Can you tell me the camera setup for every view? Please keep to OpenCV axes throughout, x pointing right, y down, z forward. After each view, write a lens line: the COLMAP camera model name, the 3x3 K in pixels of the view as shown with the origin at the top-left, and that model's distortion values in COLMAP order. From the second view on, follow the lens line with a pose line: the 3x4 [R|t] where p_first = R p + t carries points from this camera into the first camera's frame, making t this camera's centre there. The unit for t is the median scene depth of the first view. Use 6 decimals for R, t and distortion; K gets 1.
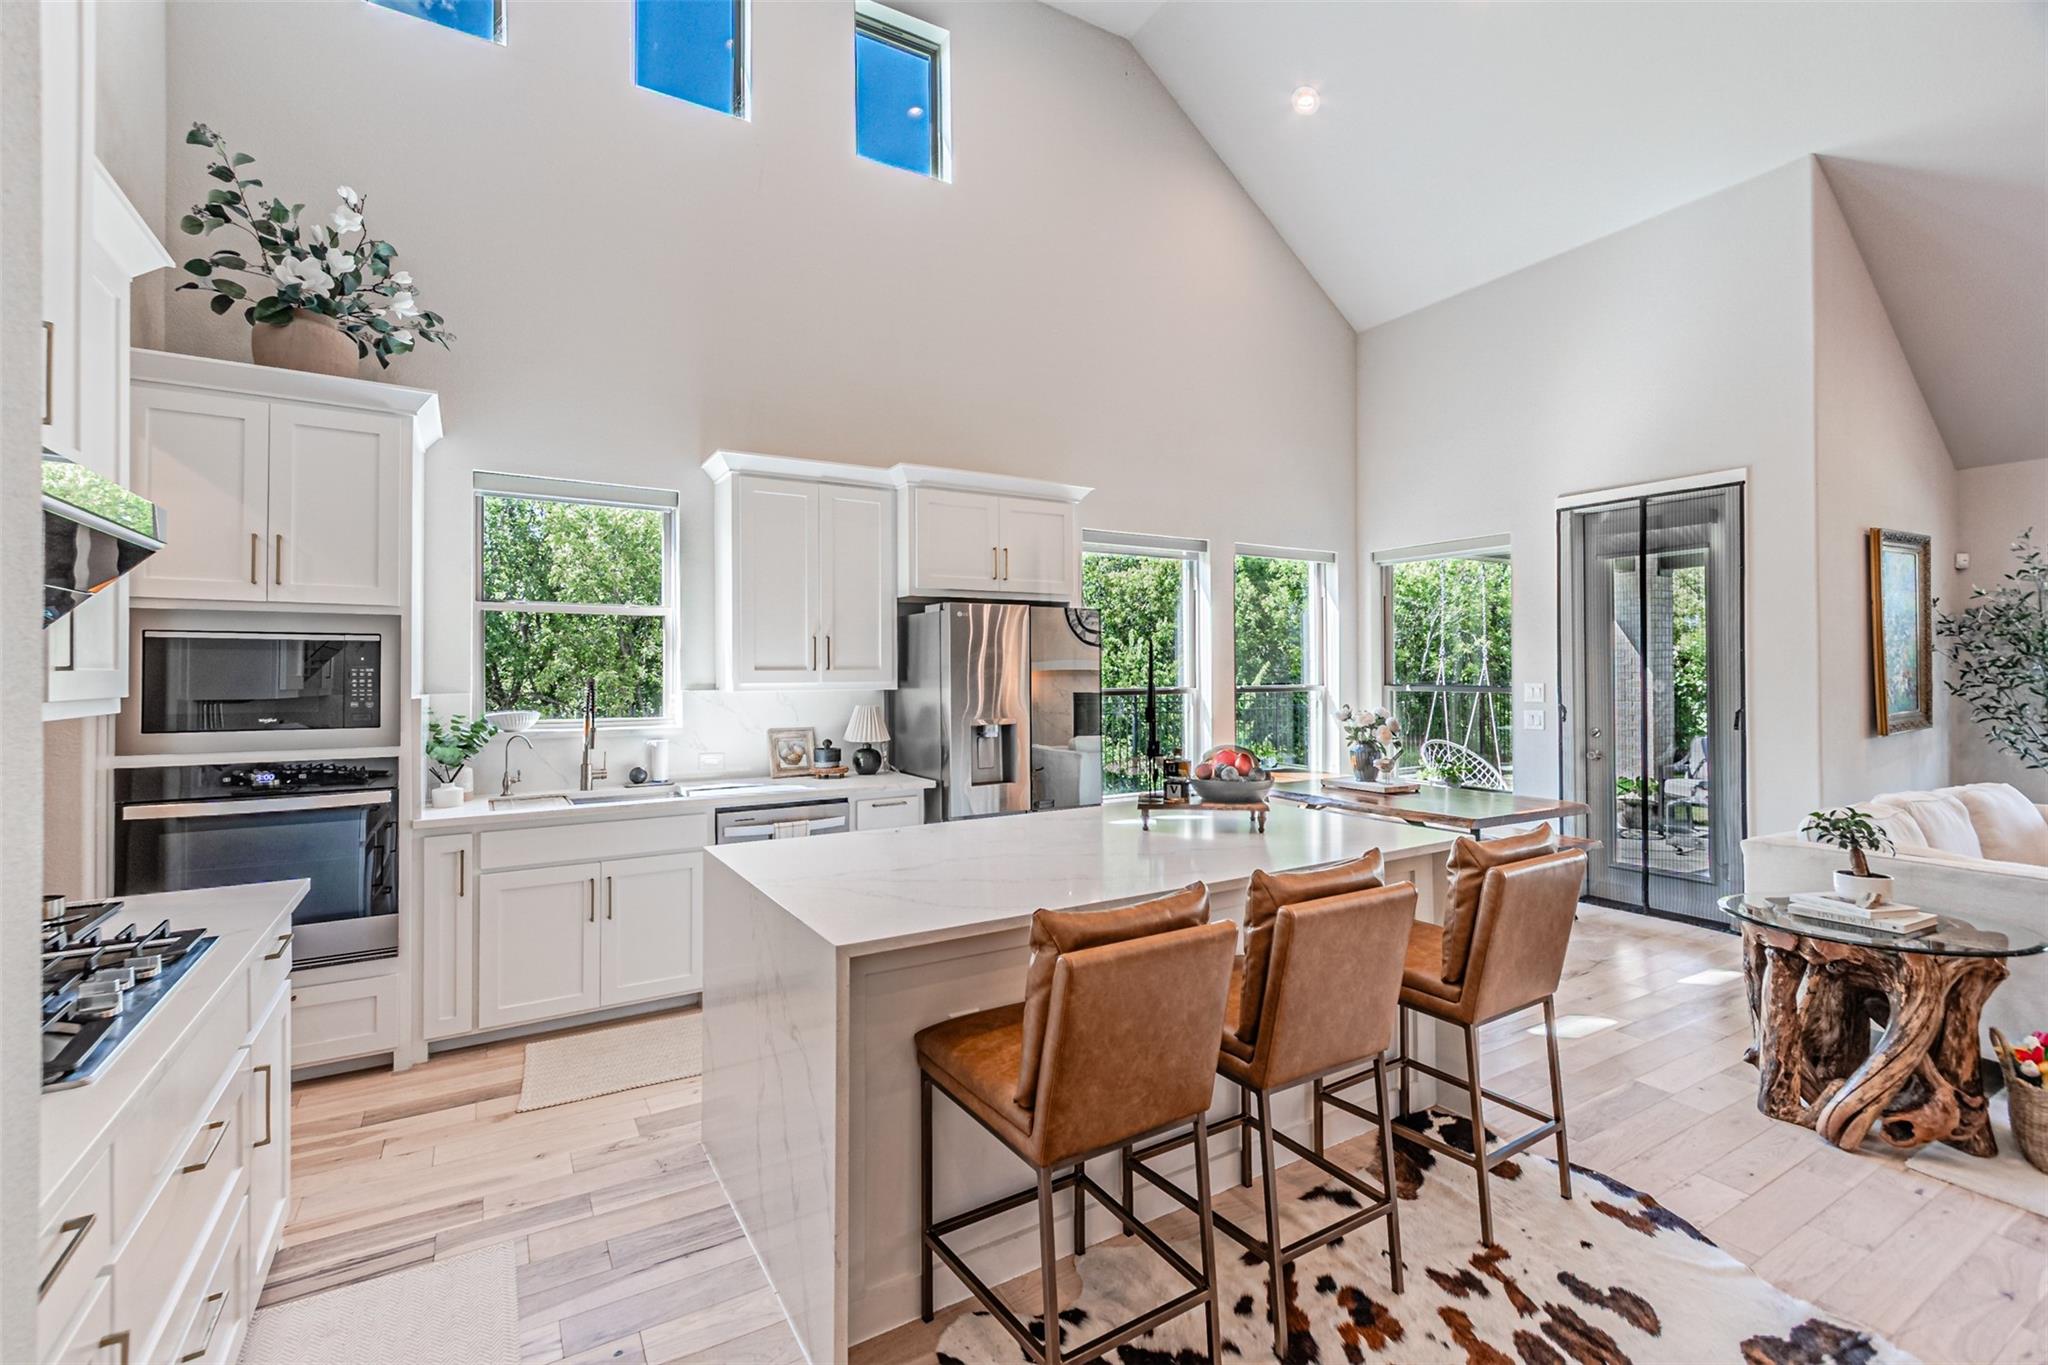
lens RADIAL K [[895.6, 0, 1020.3], [0, 895.6, 666.9], [0, 0, 1]] dist [0.014864, -0.001432]
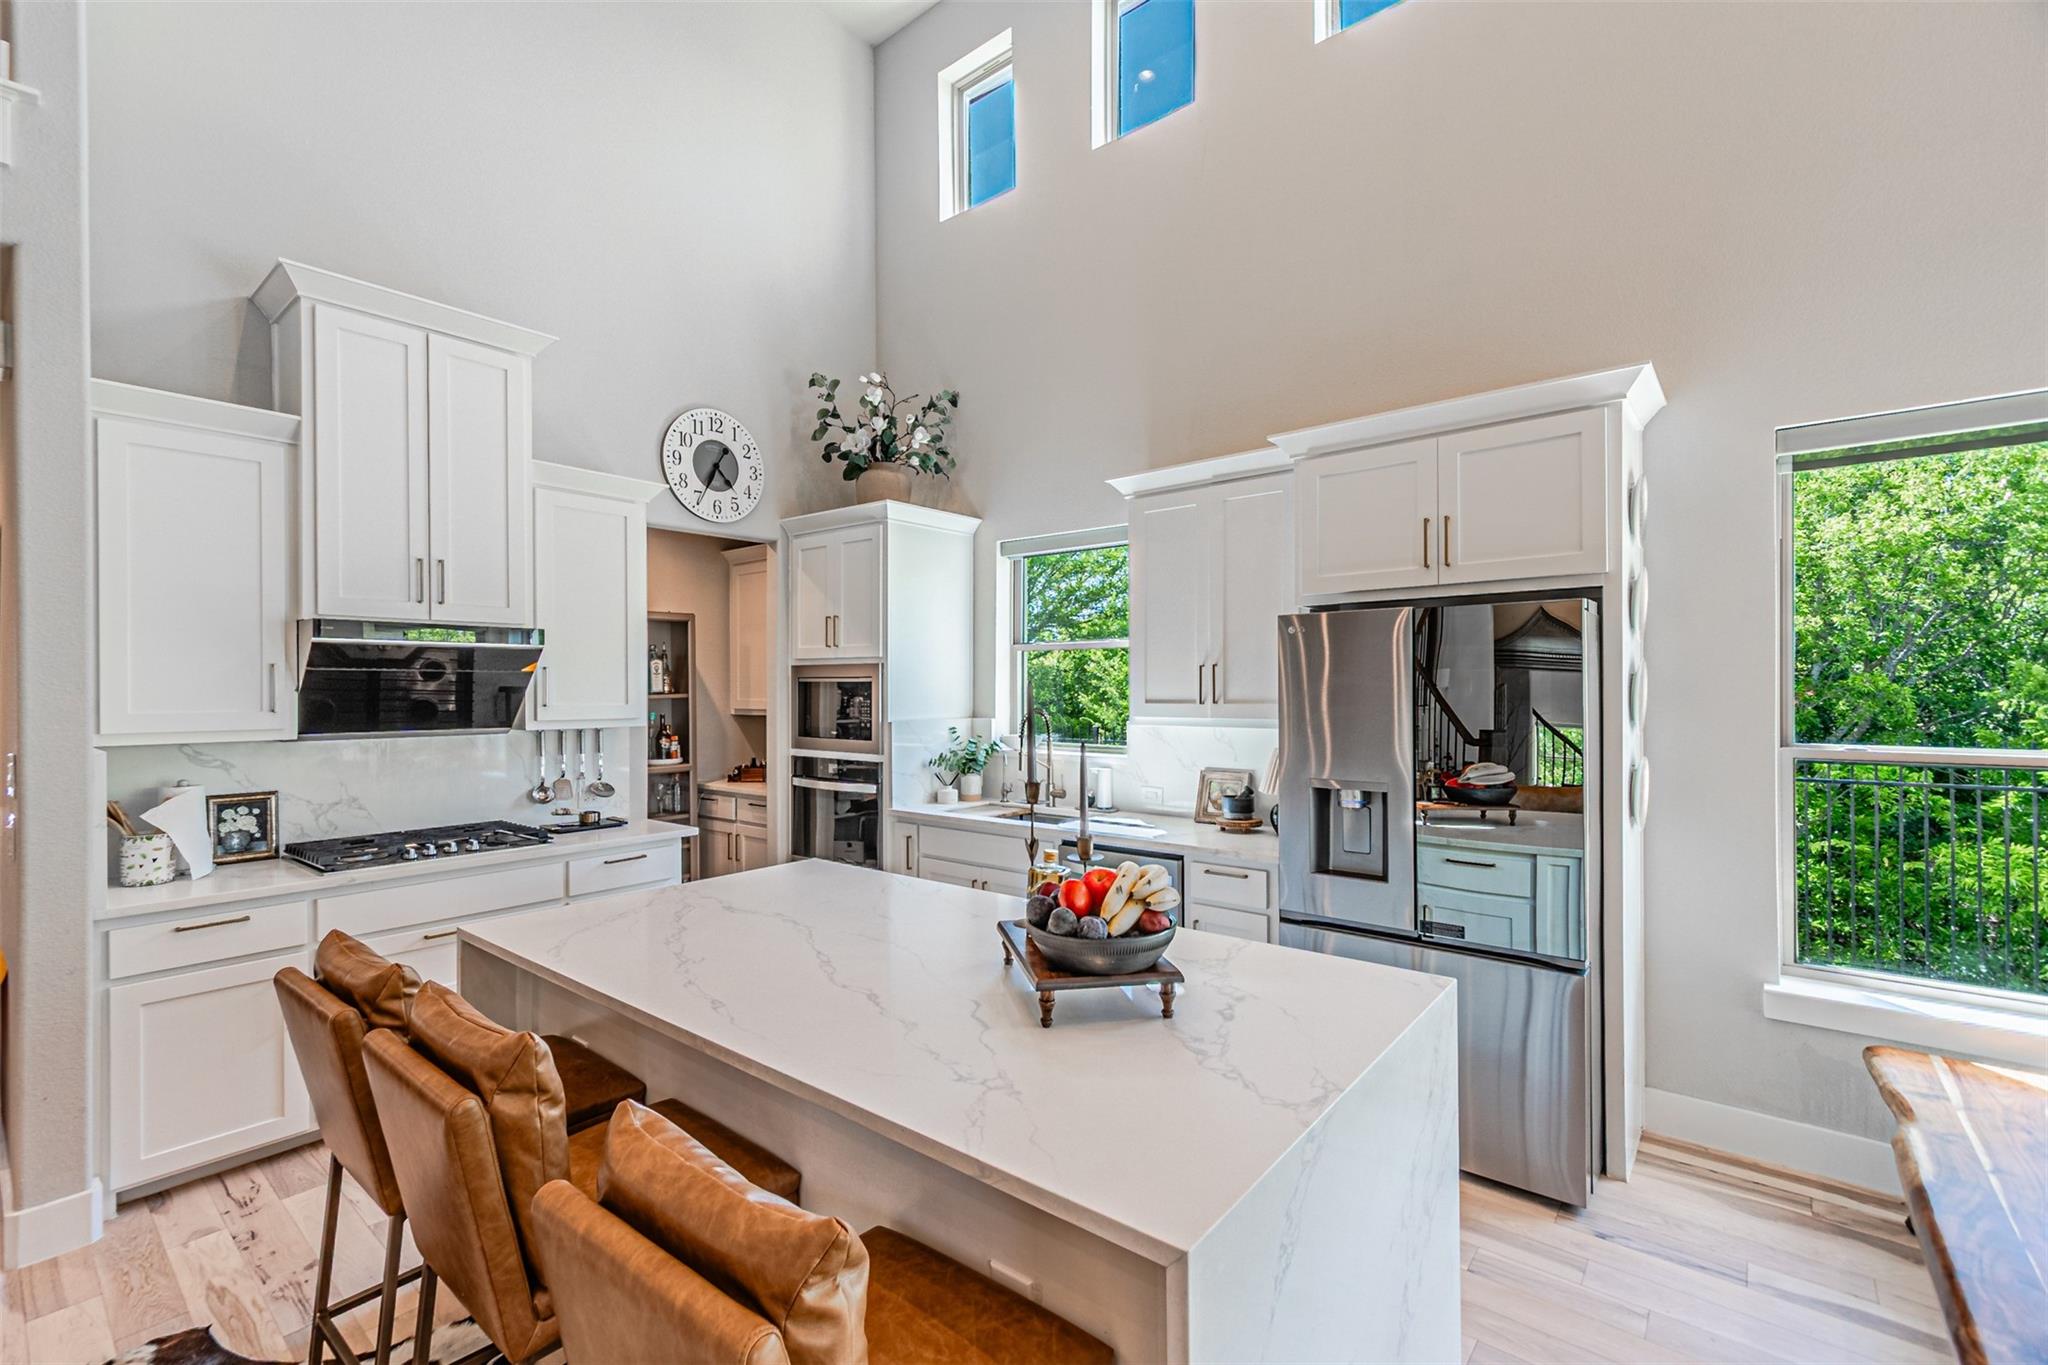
lens RADIAL K [[895.6, 0, 1003.0], [0, 895.6, 689.1], [0, 0, 1]] dist [0.014864, -0.001432]
pose [[0.328422, 0.003417, -0.944525, 0.438739], [0.006584, 0.999961, 0.005907, -0.013764], [0.944508, -0.008159, 0.328387, 0.446772]]
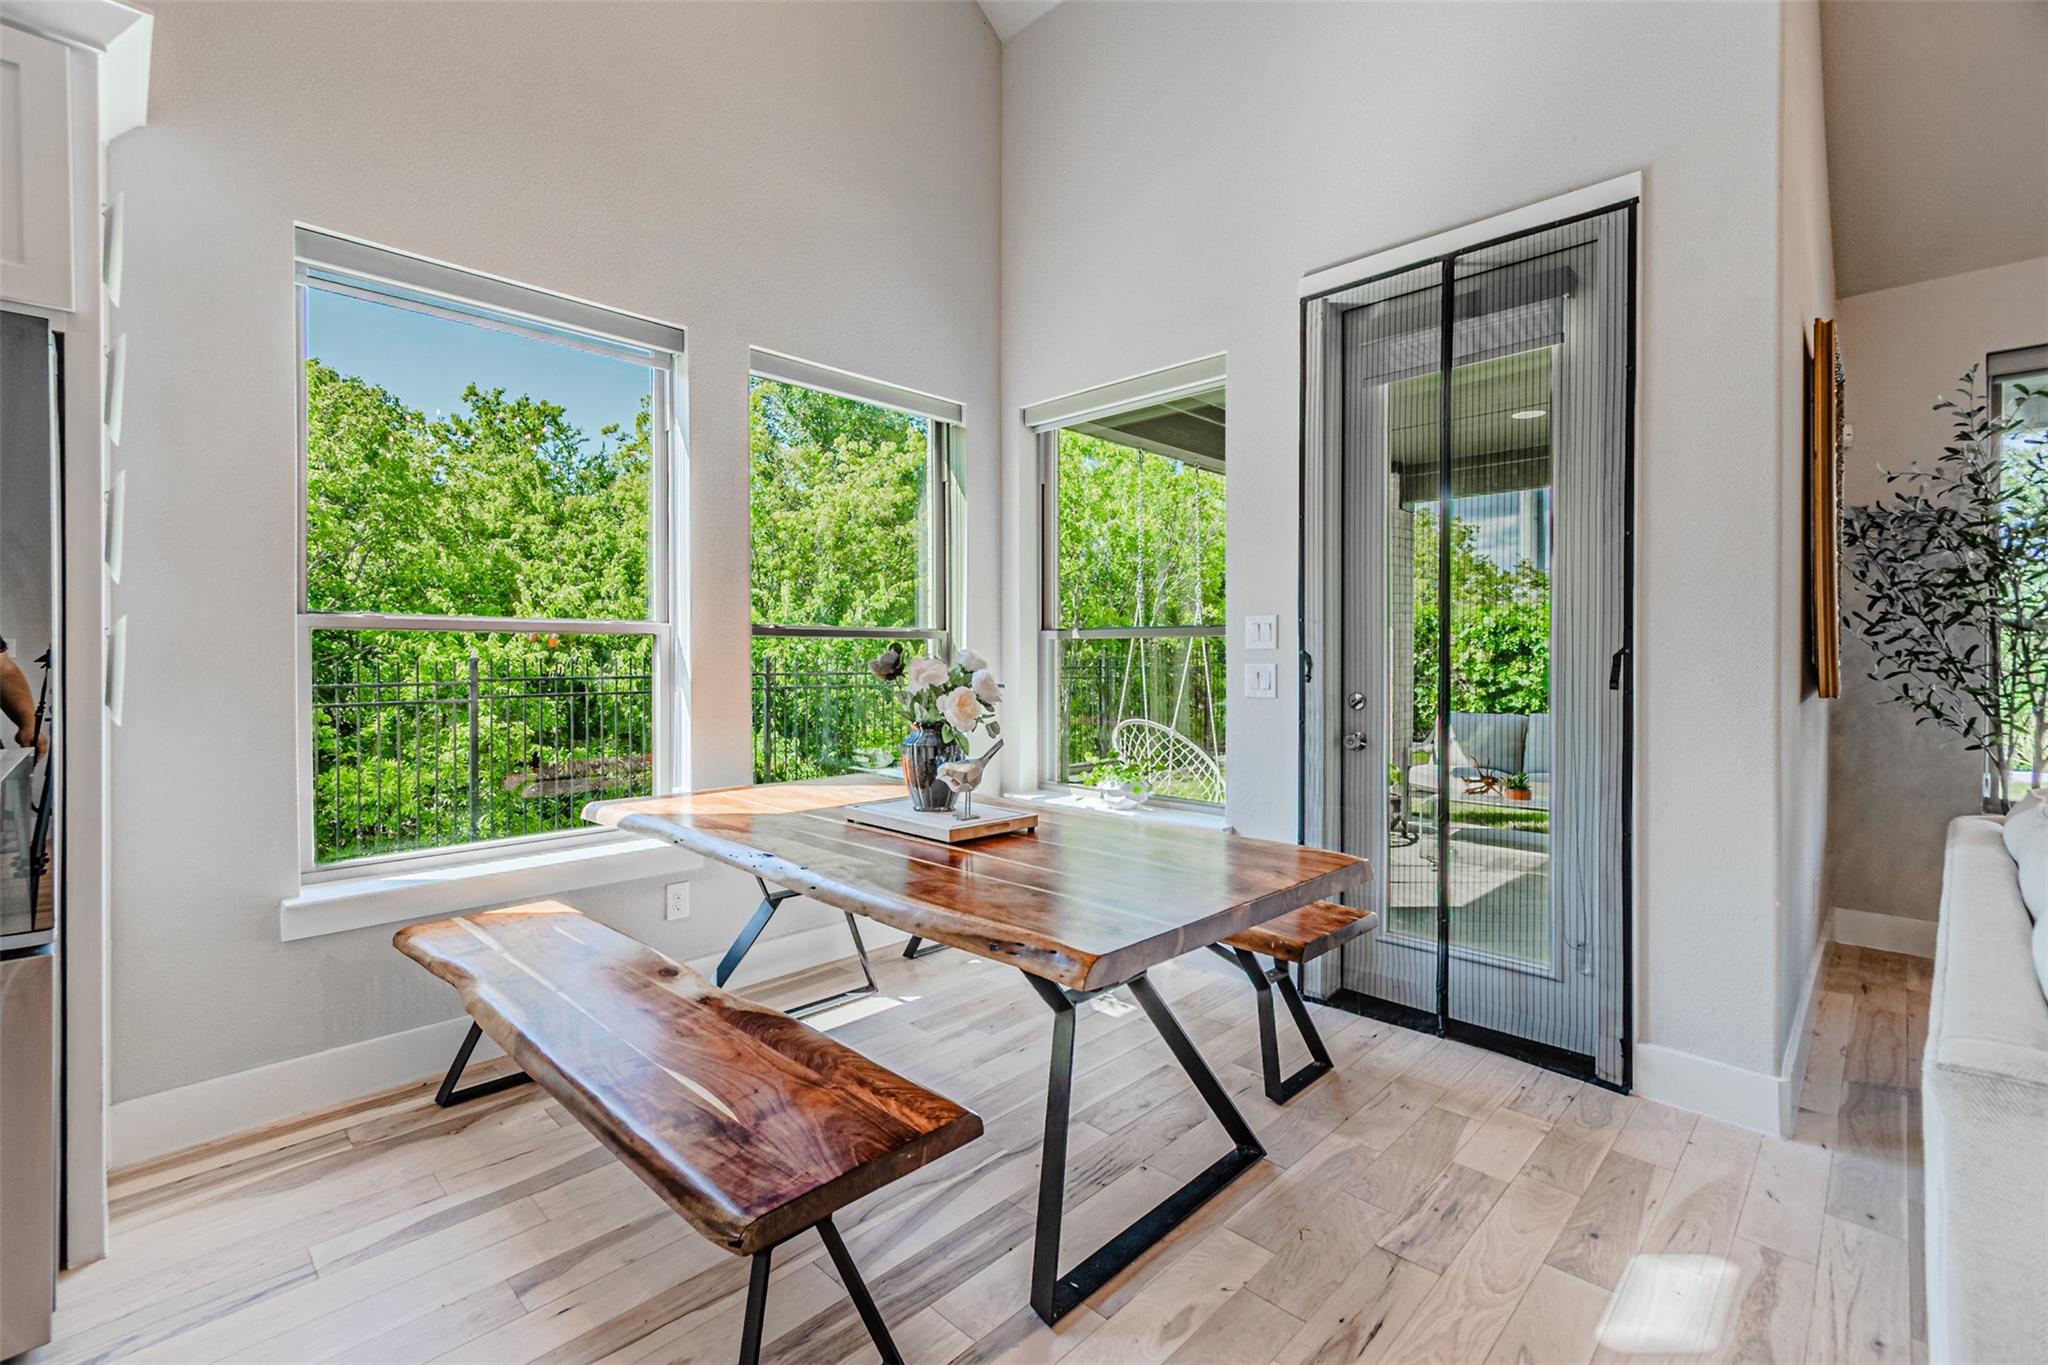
lens RADIAL K [[895.6, 0, 1015.6], [0, 895.6, 663.1], [0, 0, 1]] dist [0.014864, -0.001432]
pose [[0.968438, 0.003615, 0.249228, 0.309382], [-0.006493, 0.999921, 0.010727, 0.047310], [-0.249169, -0.012006, 0.968386, 0.541407]]
